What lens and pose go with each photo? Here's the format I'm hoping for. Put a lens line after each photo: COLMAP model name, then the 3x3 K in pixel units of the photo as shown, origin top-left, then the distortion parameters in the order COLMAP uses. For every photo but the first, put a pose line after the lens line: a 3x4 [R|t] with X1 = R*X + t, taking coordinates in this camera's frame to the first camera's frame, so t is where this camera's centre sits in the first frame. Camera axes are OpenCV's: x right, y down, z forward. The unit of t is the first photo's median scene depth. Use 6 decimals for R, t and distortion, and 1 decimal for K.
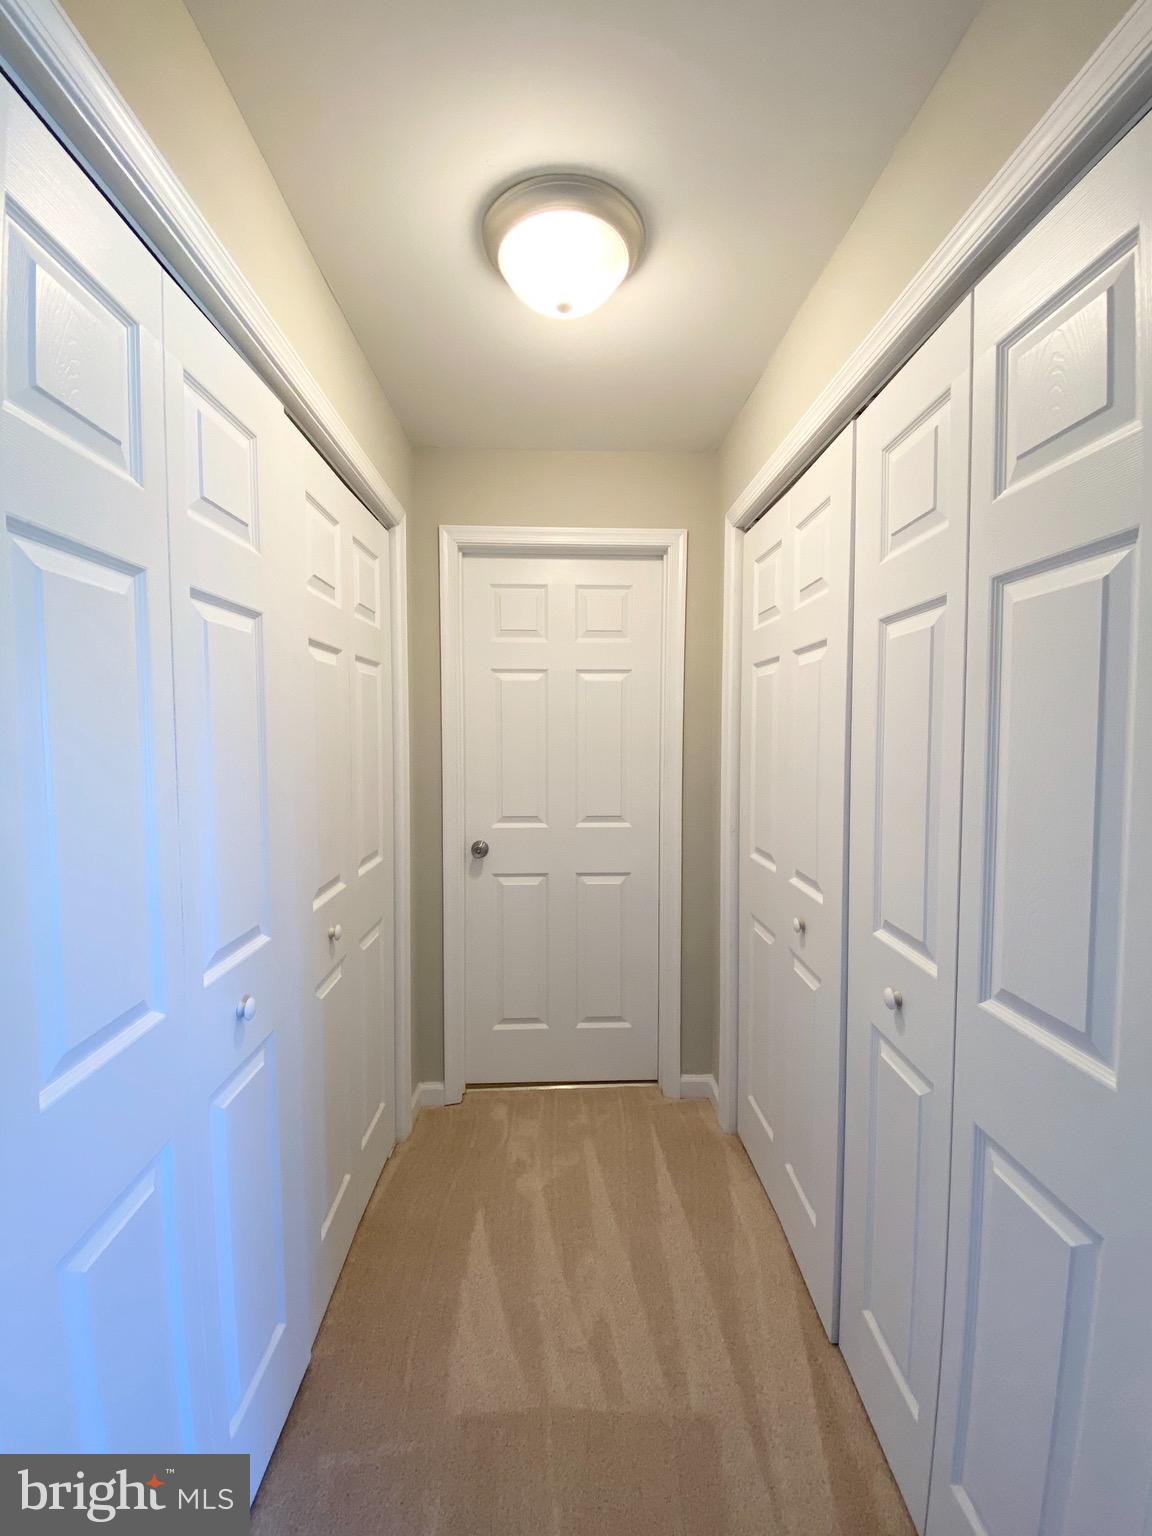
lens RADIAL K [[611.5, 0, 588.6], [0, 611.5, 771.8], [0, 0, 1]] dist [0.005315, -0.013720]
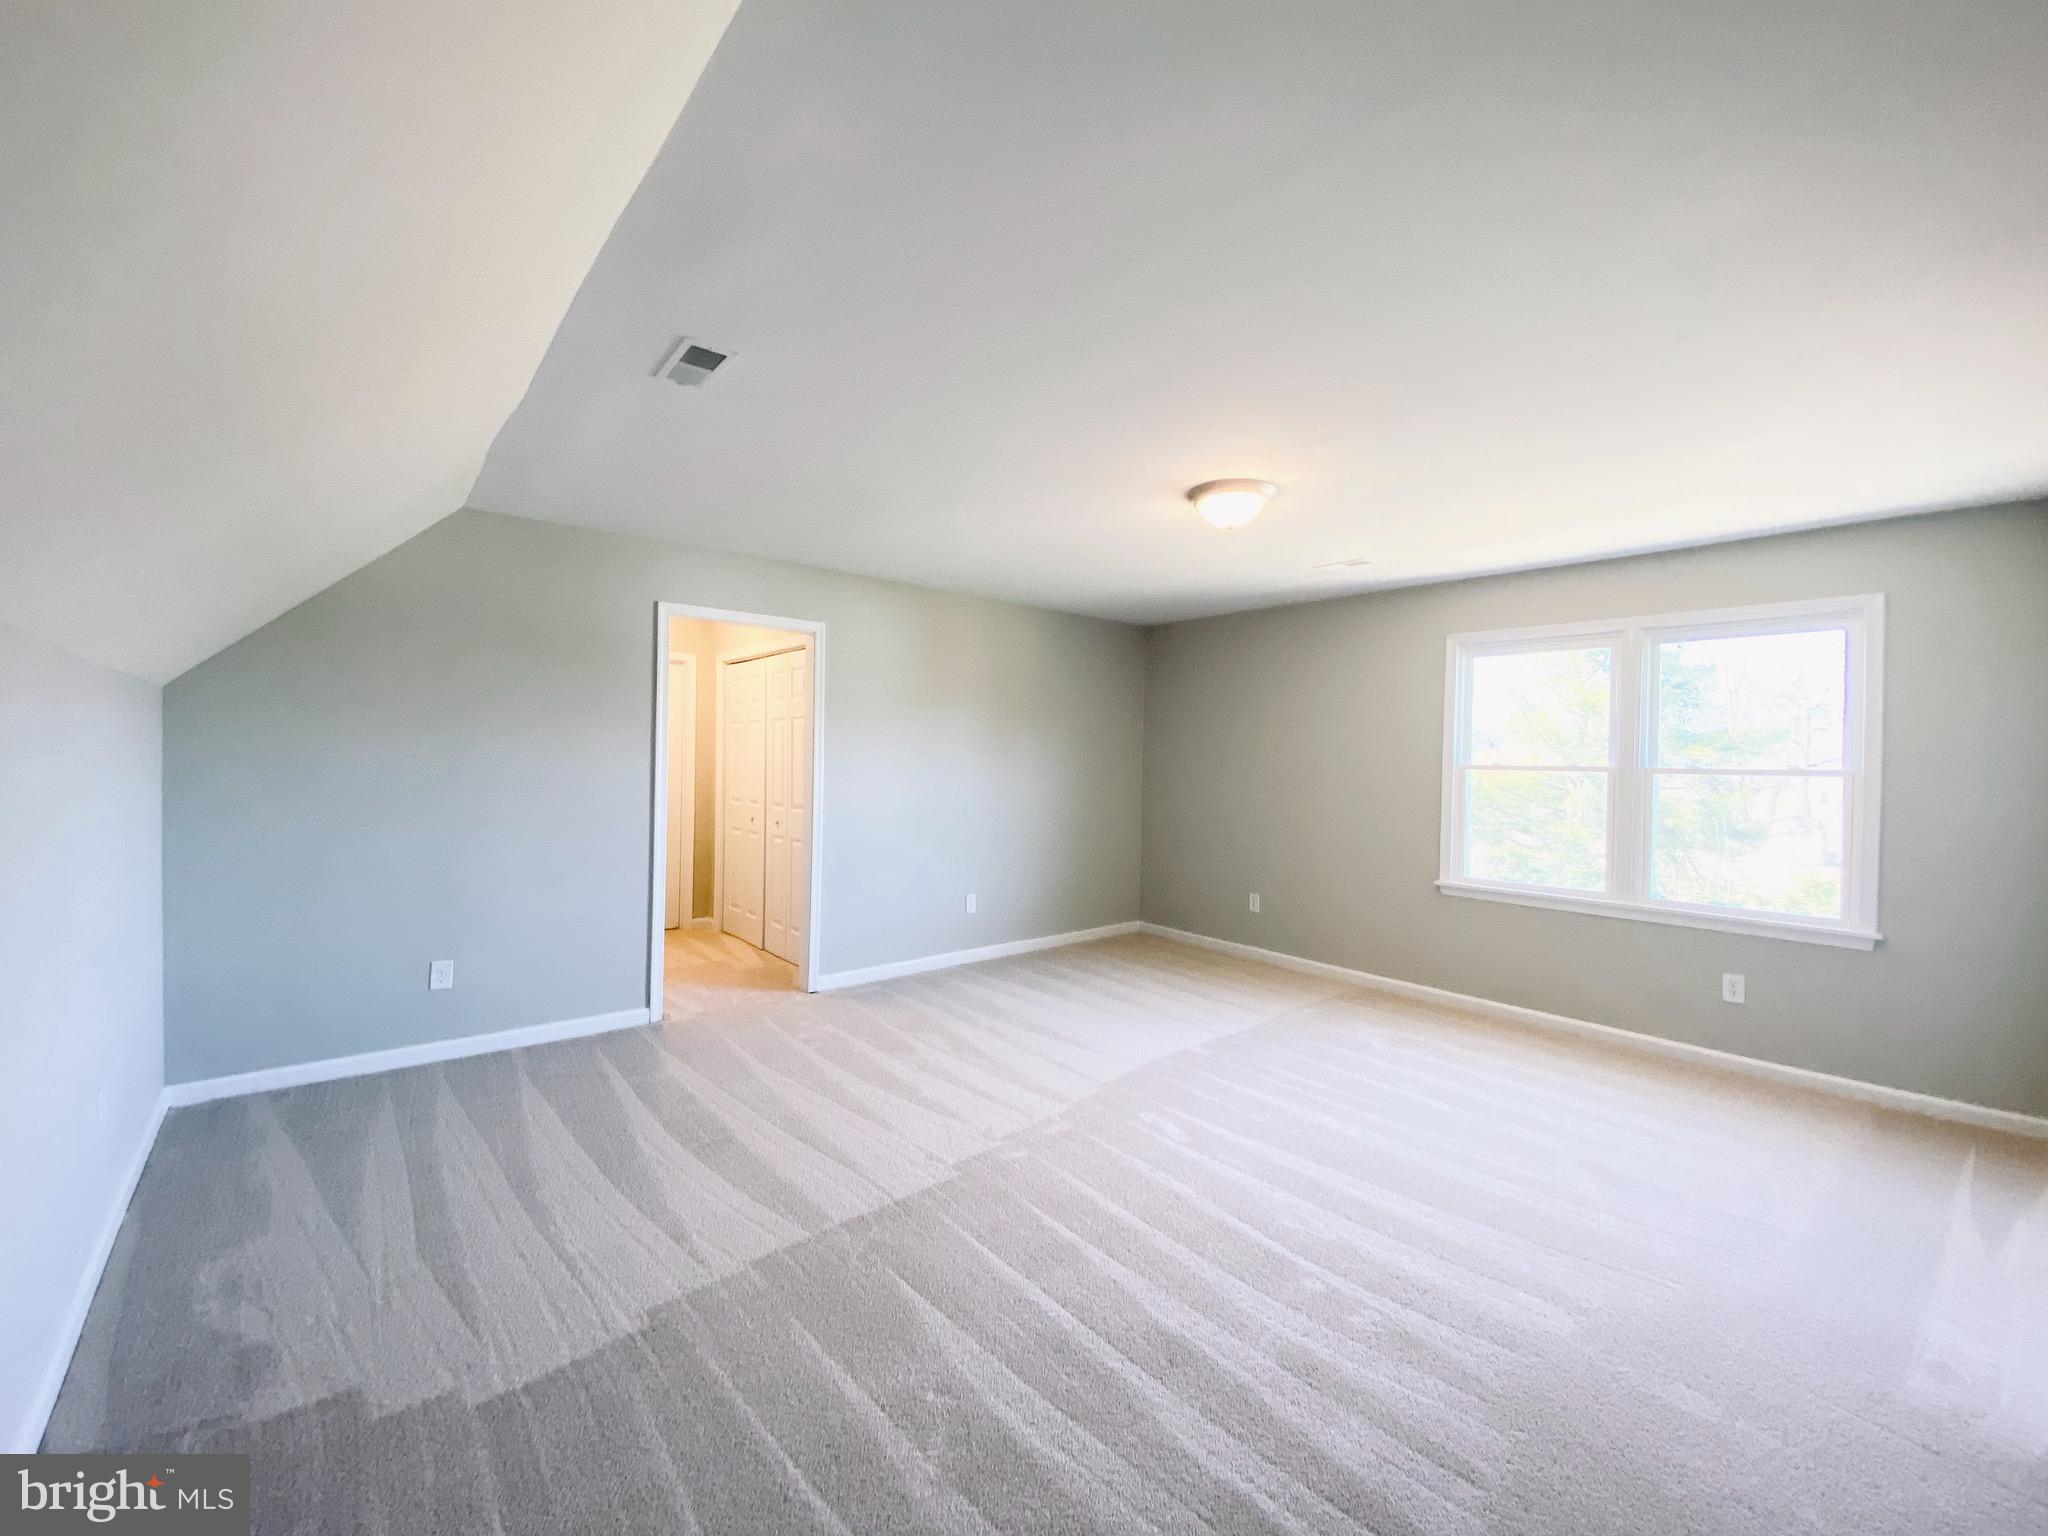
lens RADIAL K [[815.3, 0, 1006.6], [0, 815.3, 766.8], [0, 0, 1]] dist [0.005315, -0.013720]
pose [[0.802531, 0.007225, 0.596567, -0.623350], [0.017969, 0.999180, -0.036273, 0.109693], [-0.596340, 0.039830, 0.801743, -1.778823]]
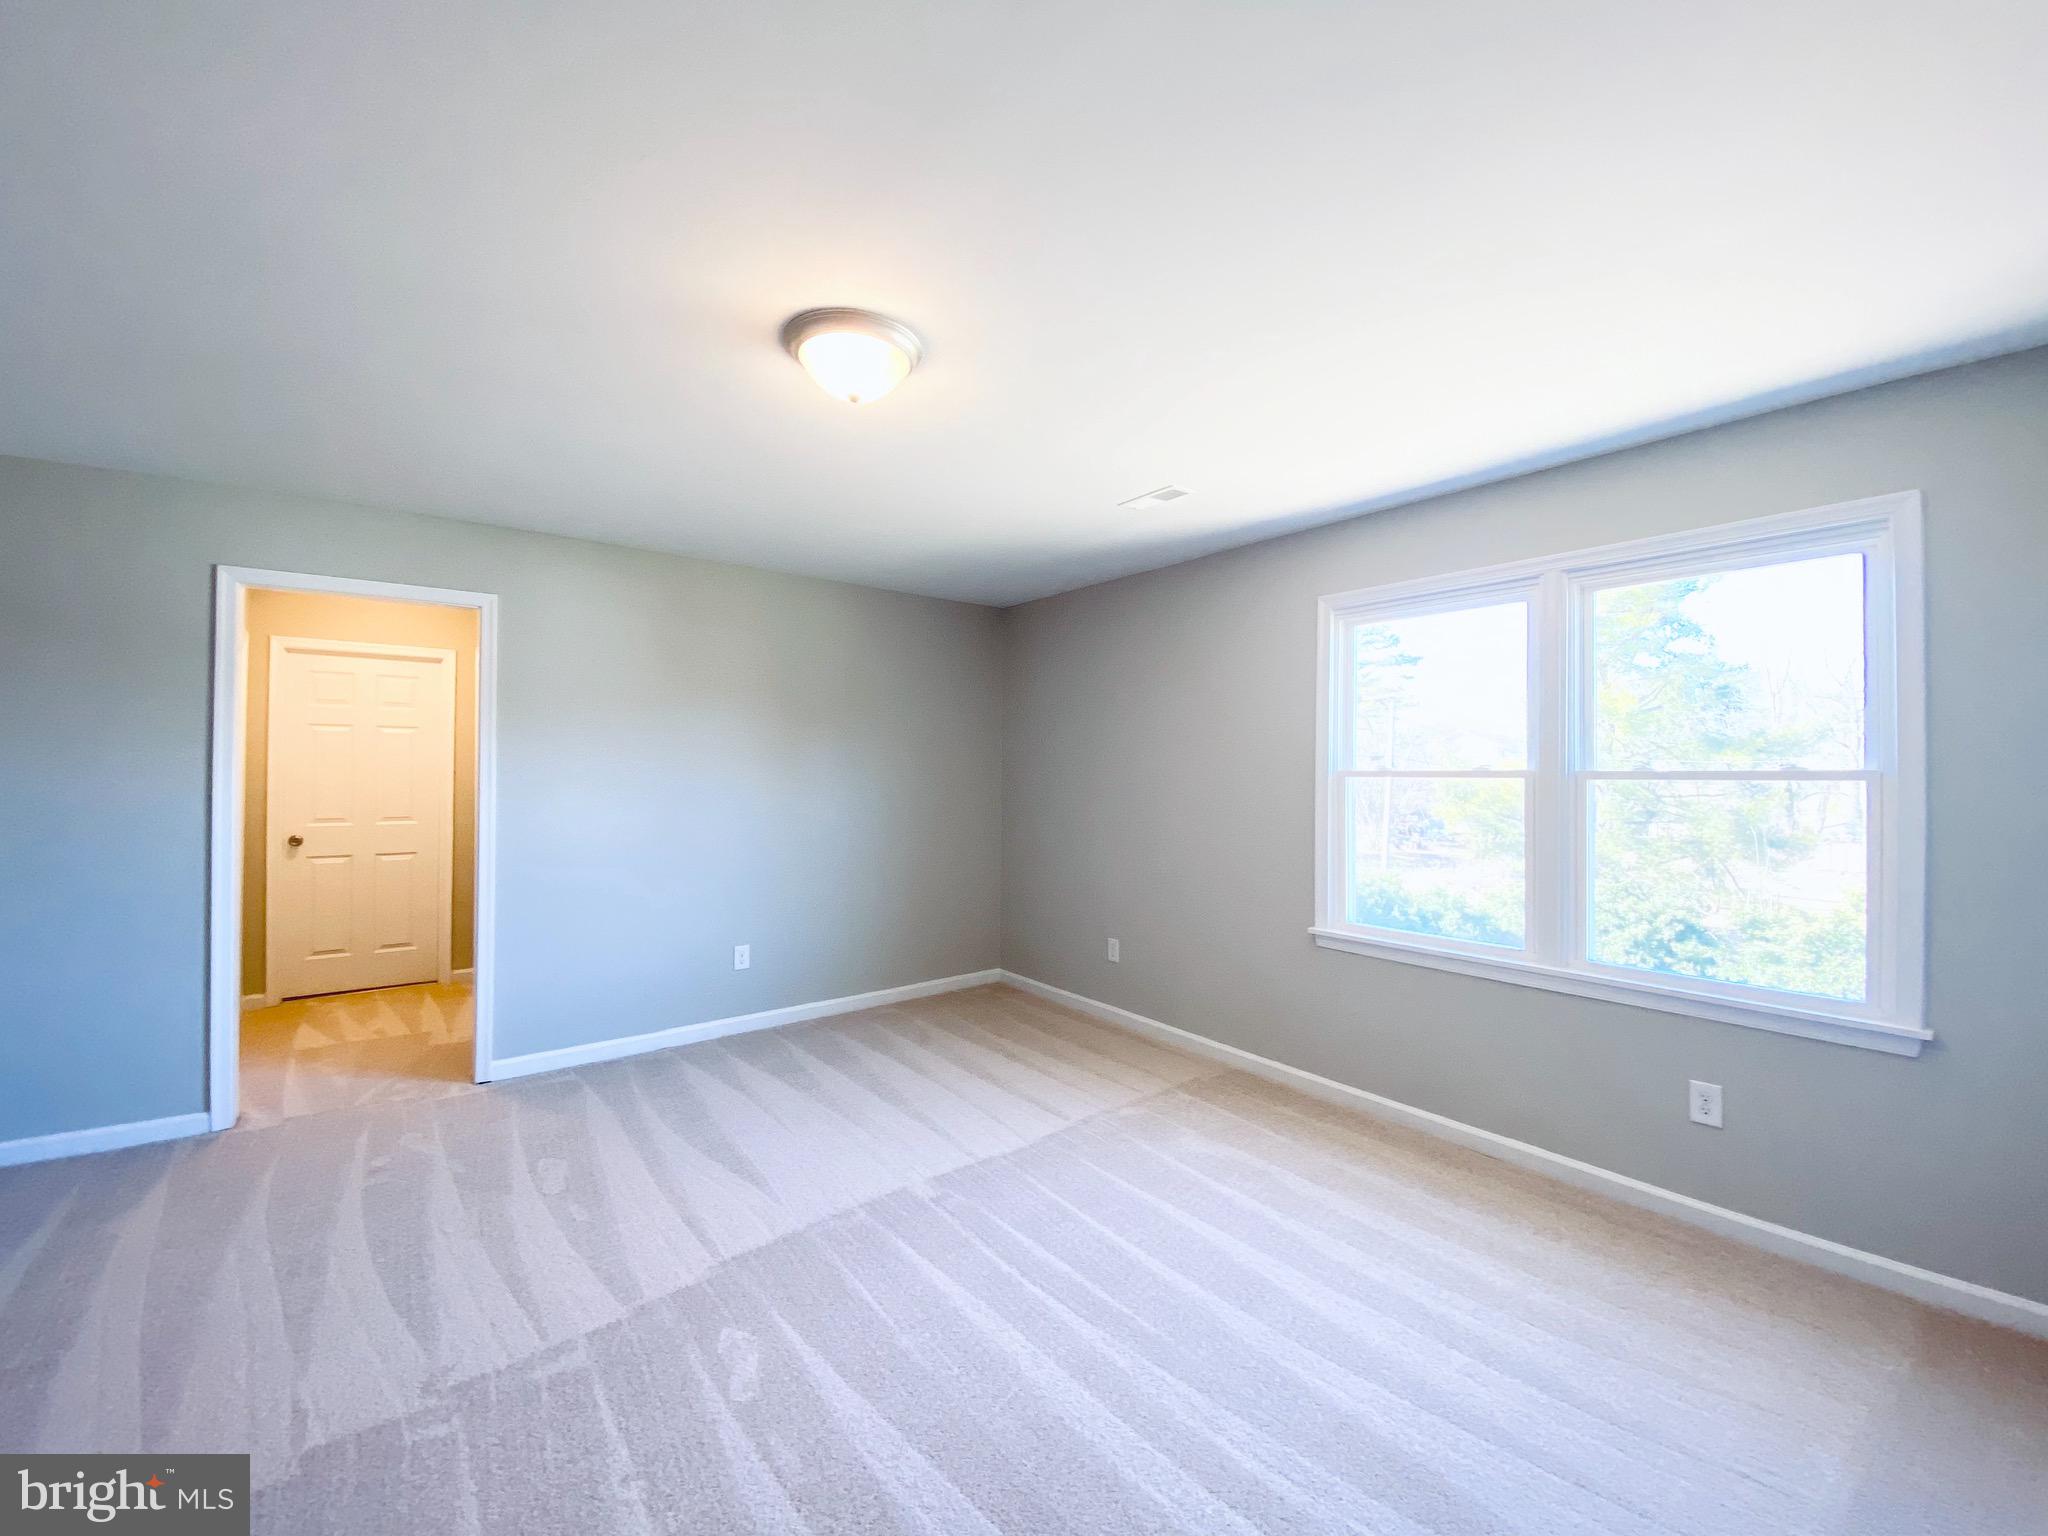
lens RADIAL K [[815.3, 0, 1016.5], [0, 815.3, 767.0], [0, 0, 1]] dist [0.005315, -0.013720]
pose [[0.817789, 0.007058, 0.575476, 0.126306], [0.030056, 0.998037, -0.054951, 0.109005], [-0.574733, 0.062235, 0.815971, -1.707803]]
